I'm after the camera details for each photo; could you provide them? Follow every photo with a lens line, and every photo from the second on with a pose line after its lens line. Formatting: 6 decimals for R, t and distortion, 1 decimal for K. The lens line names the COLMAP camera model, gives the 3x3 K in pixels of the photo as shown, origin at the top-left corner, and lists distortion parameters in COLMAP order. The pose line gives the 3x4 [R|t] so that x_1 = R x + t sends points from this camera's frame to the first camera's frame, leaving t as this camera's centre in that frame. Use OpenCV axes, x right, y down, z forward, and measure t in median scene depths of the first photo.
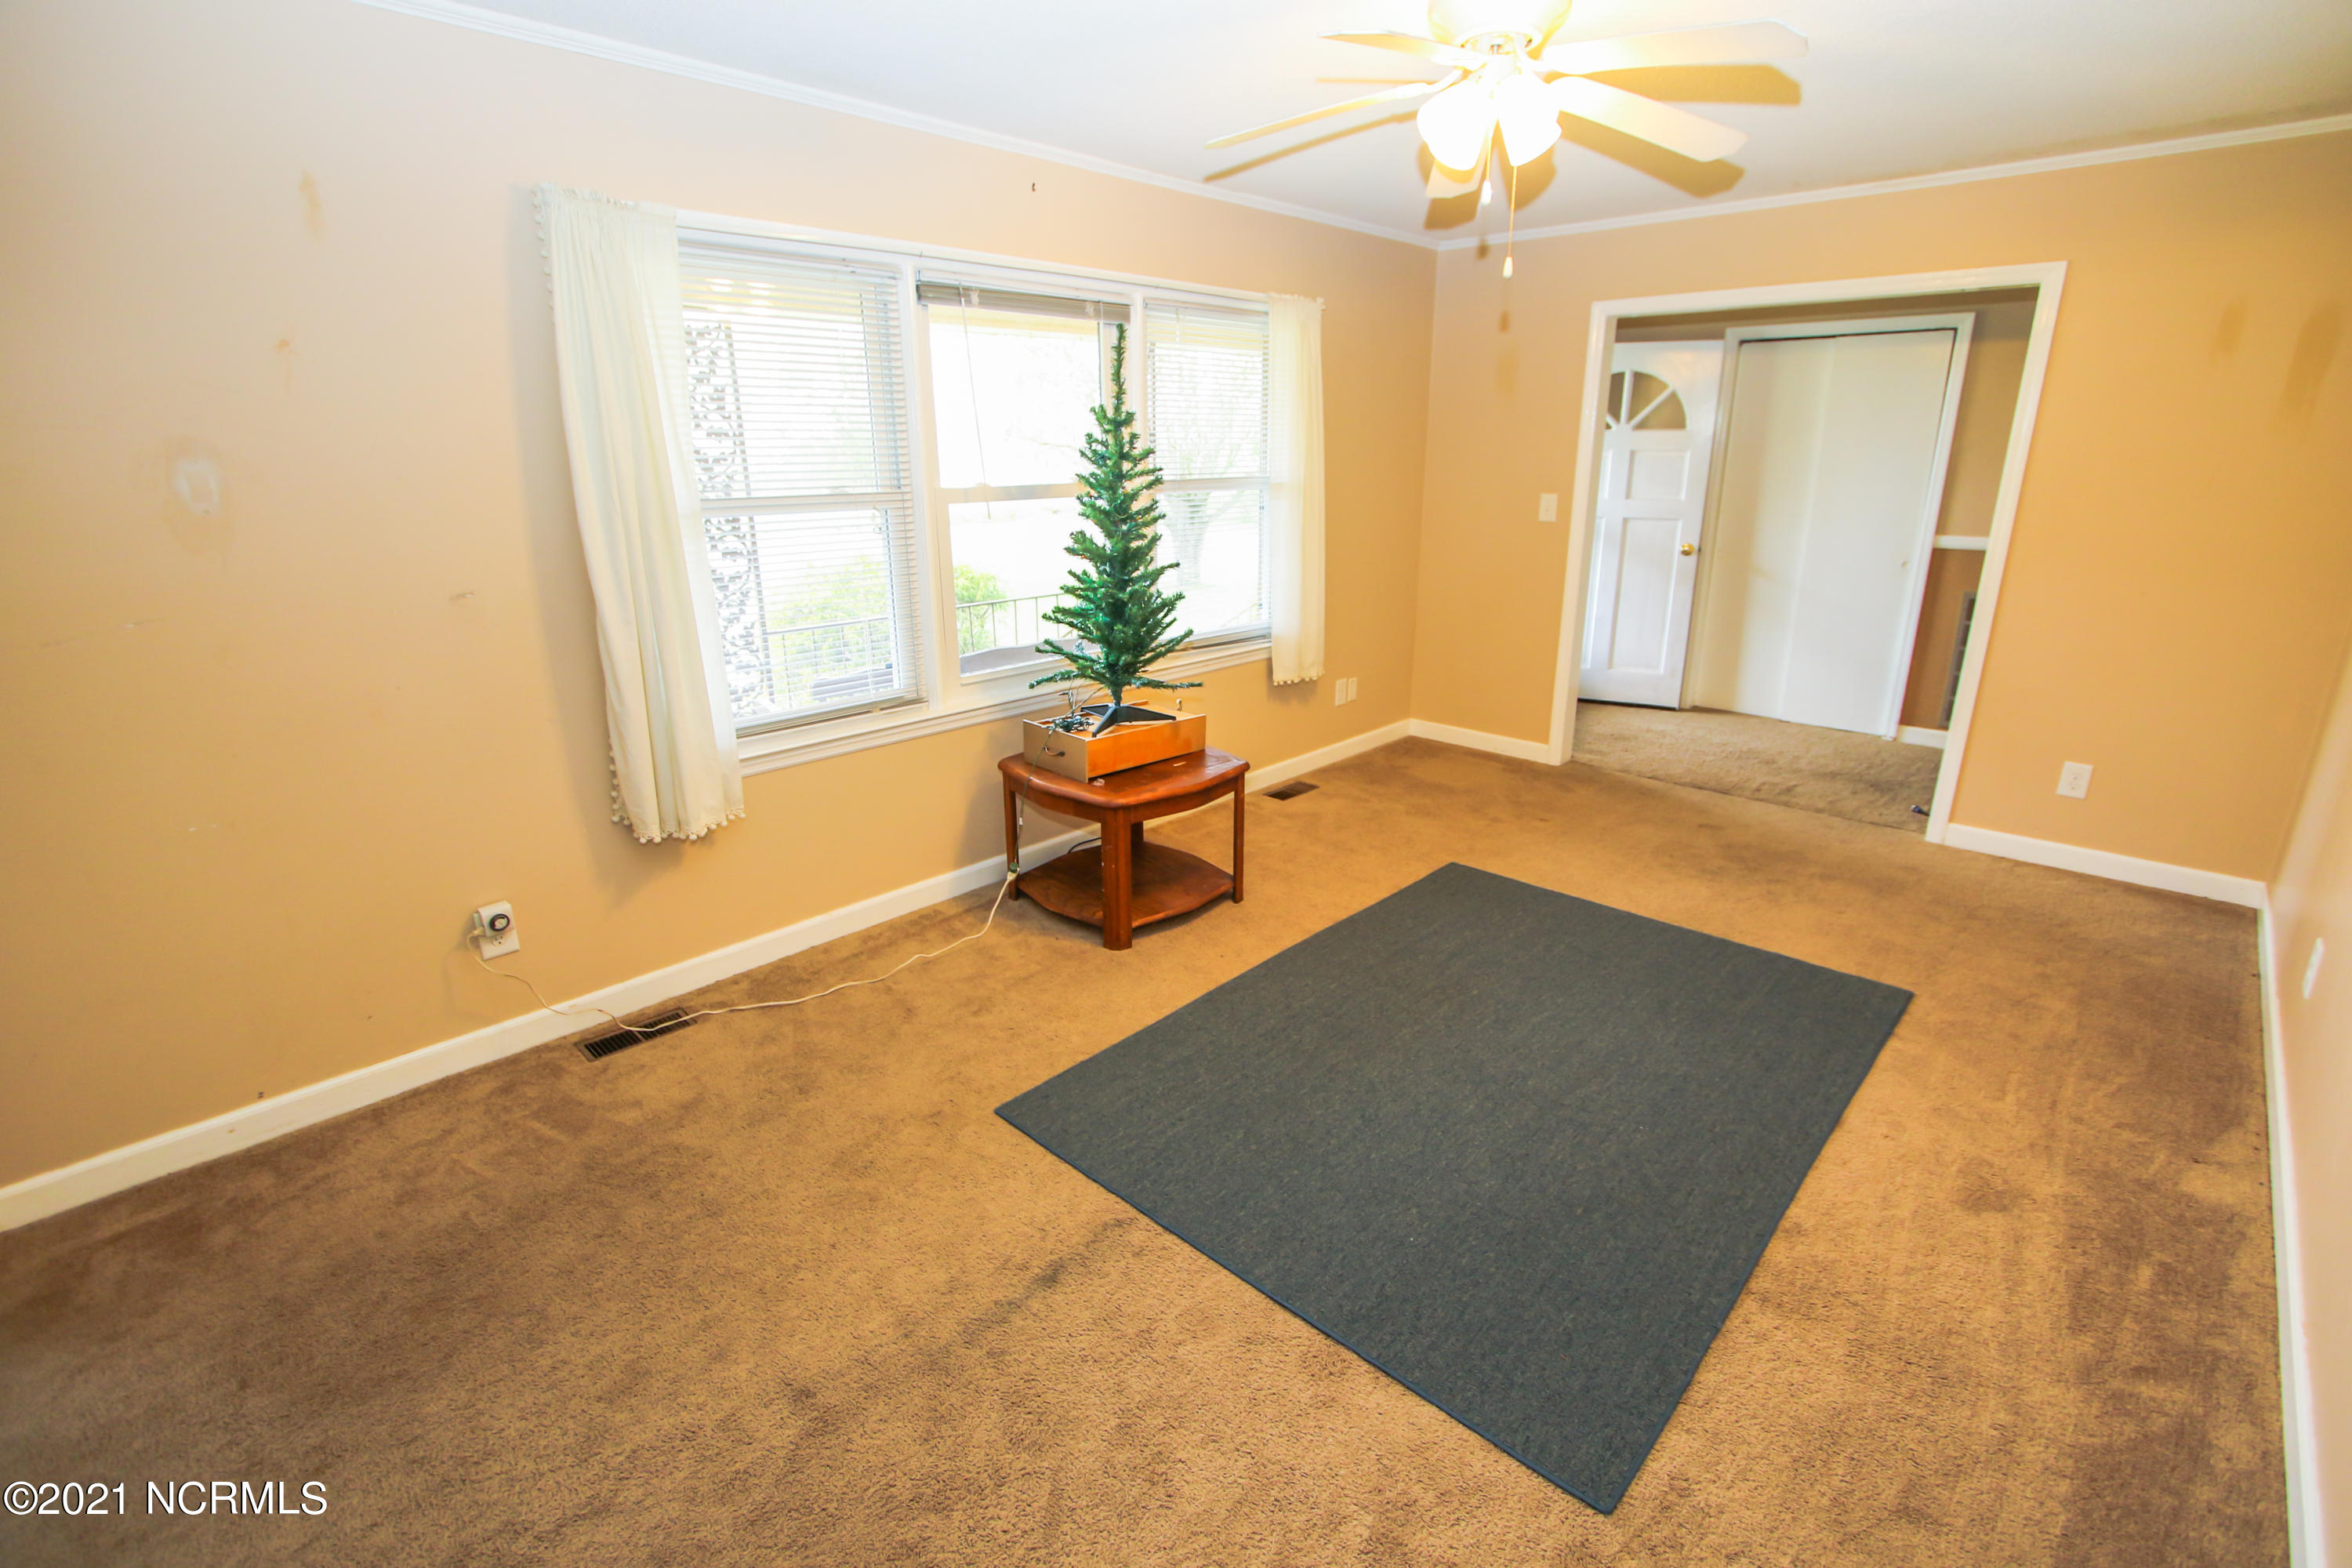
lens RADIAL K [[1073.1, 0, 1176.5], [0, 1073.1, 770.1], [0, 0, 1]] dist [-0.015365, 0.000631]
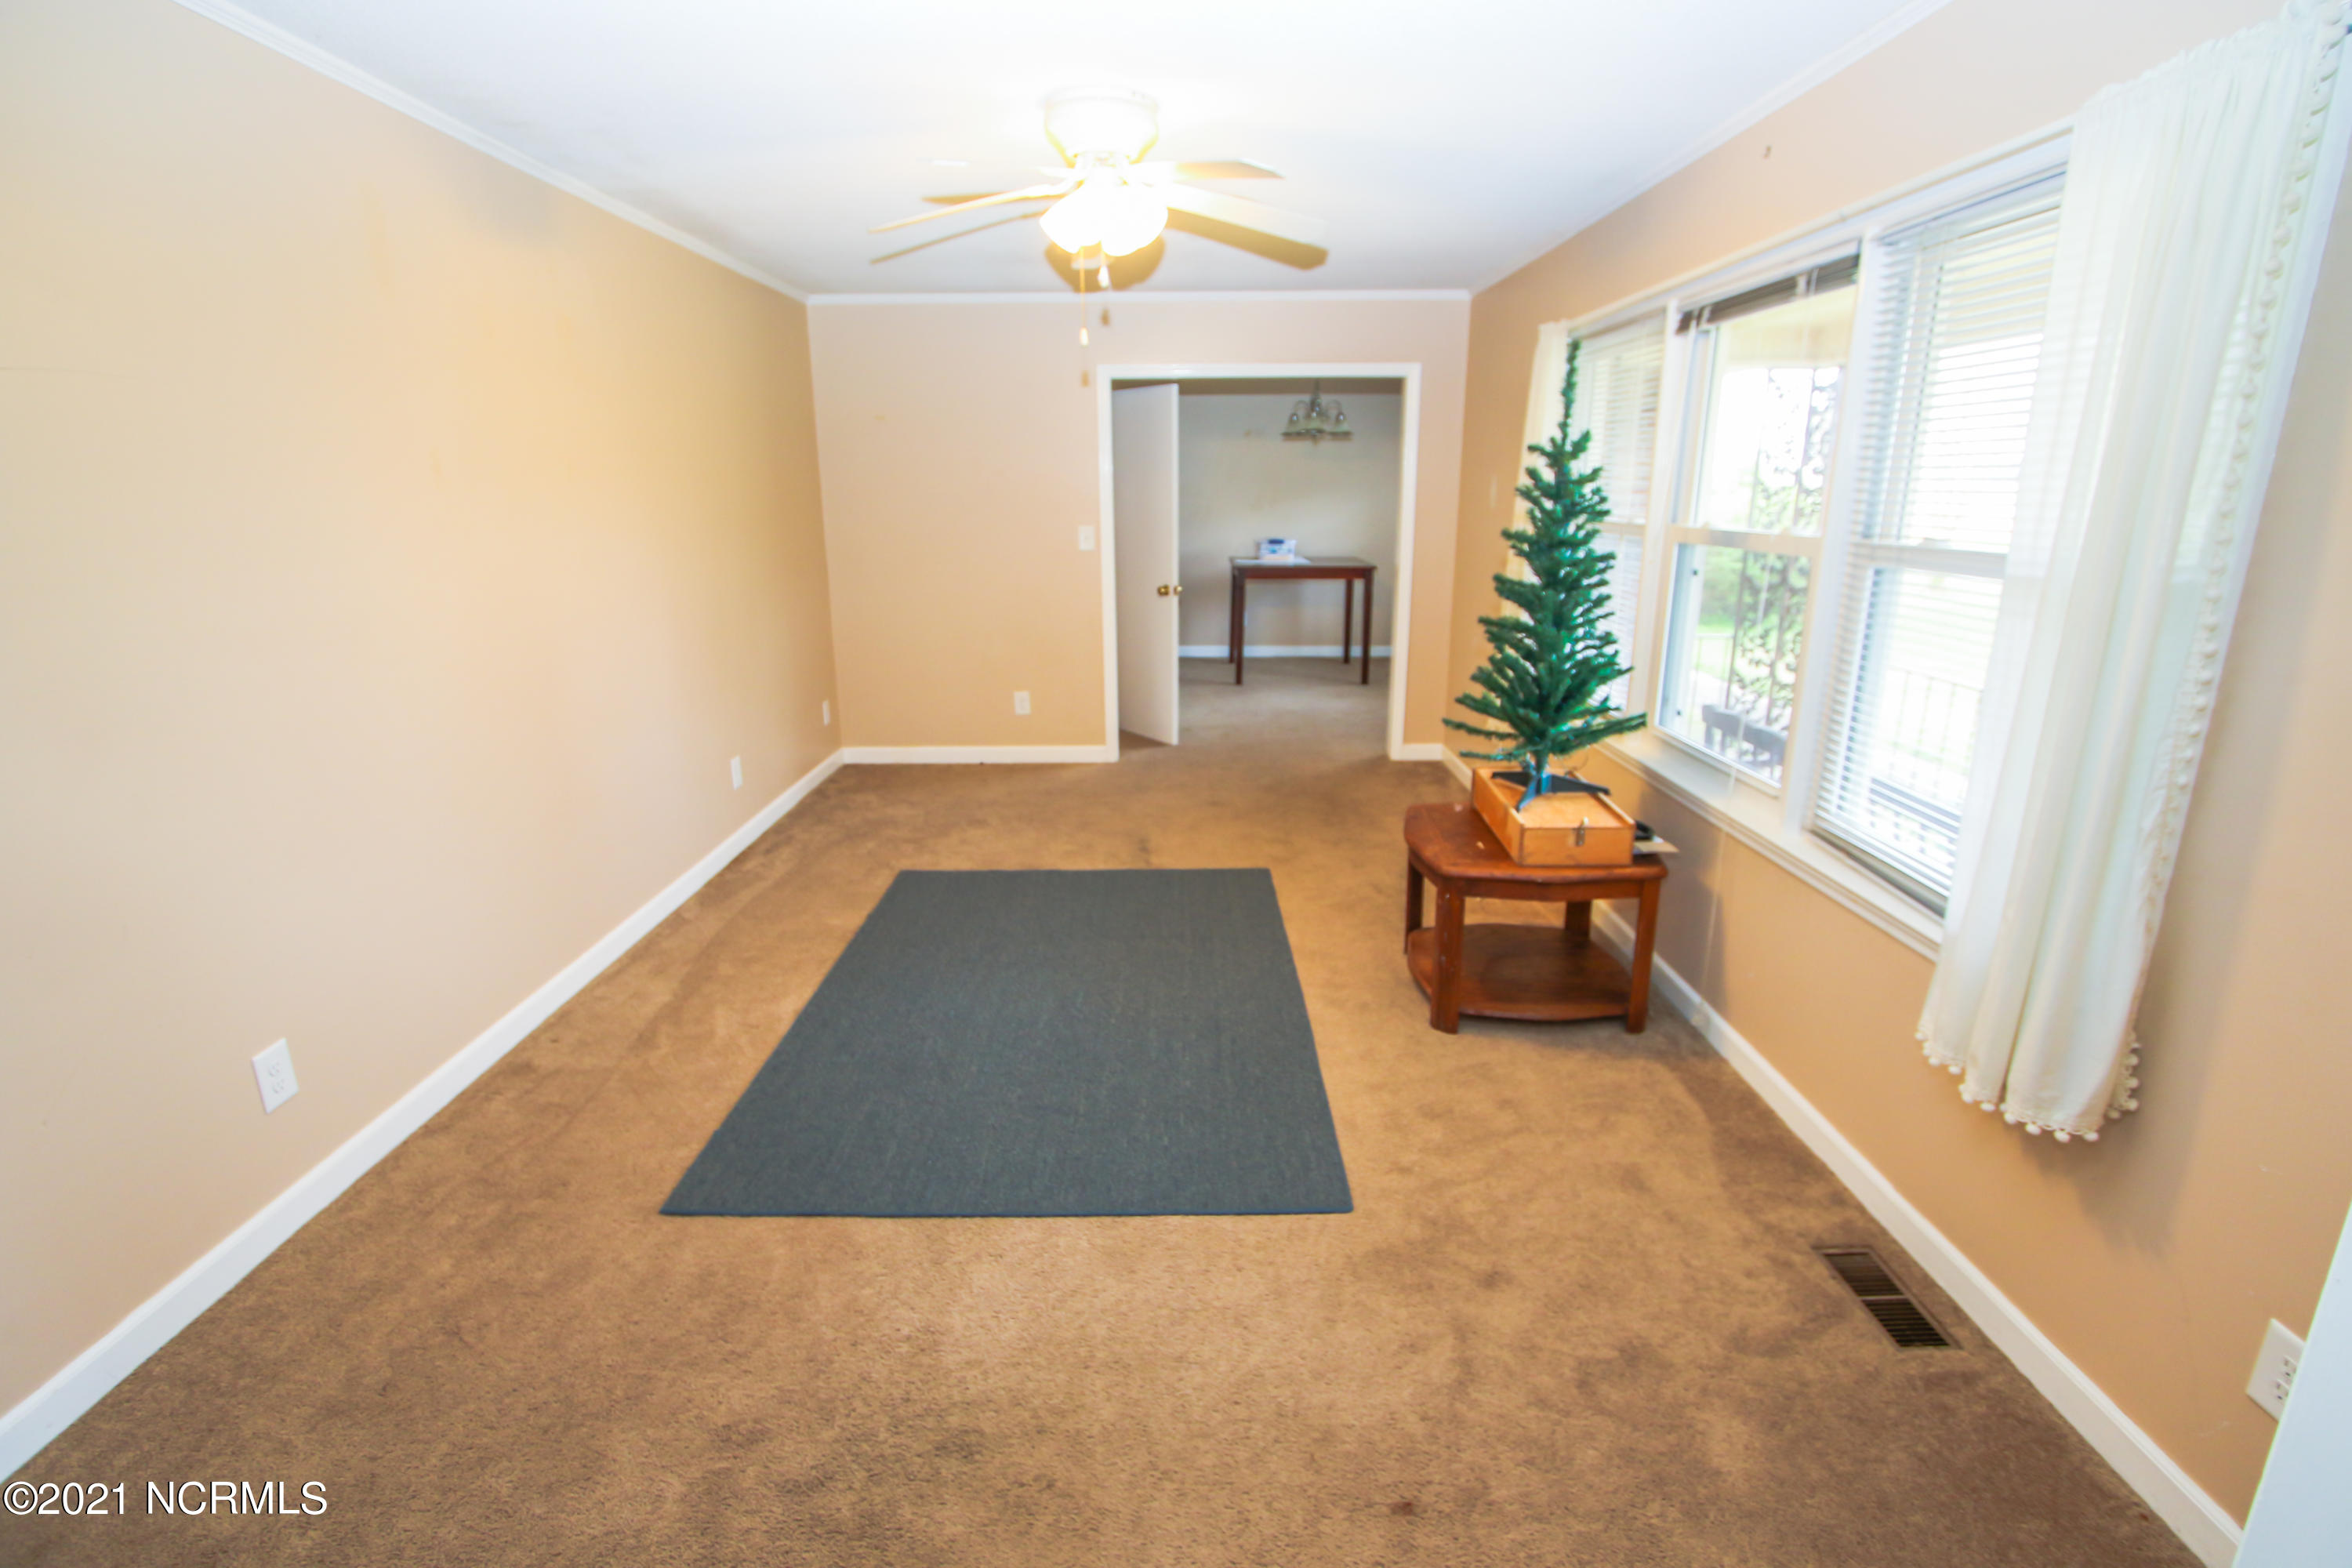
lens RADIAL K [[1073.1, 0, 1176.5], [0, 1073.1, 770.1], [0, 0, 1]] dist [-0.015365, 0.000631]
pose [[-0.717497, 0.187529, -0.670844, 0.773449], [-0.191362, 0.872955, 0.448698, -0.414016], [0.669760, 0.450313, -0.590456, 1.361993]]
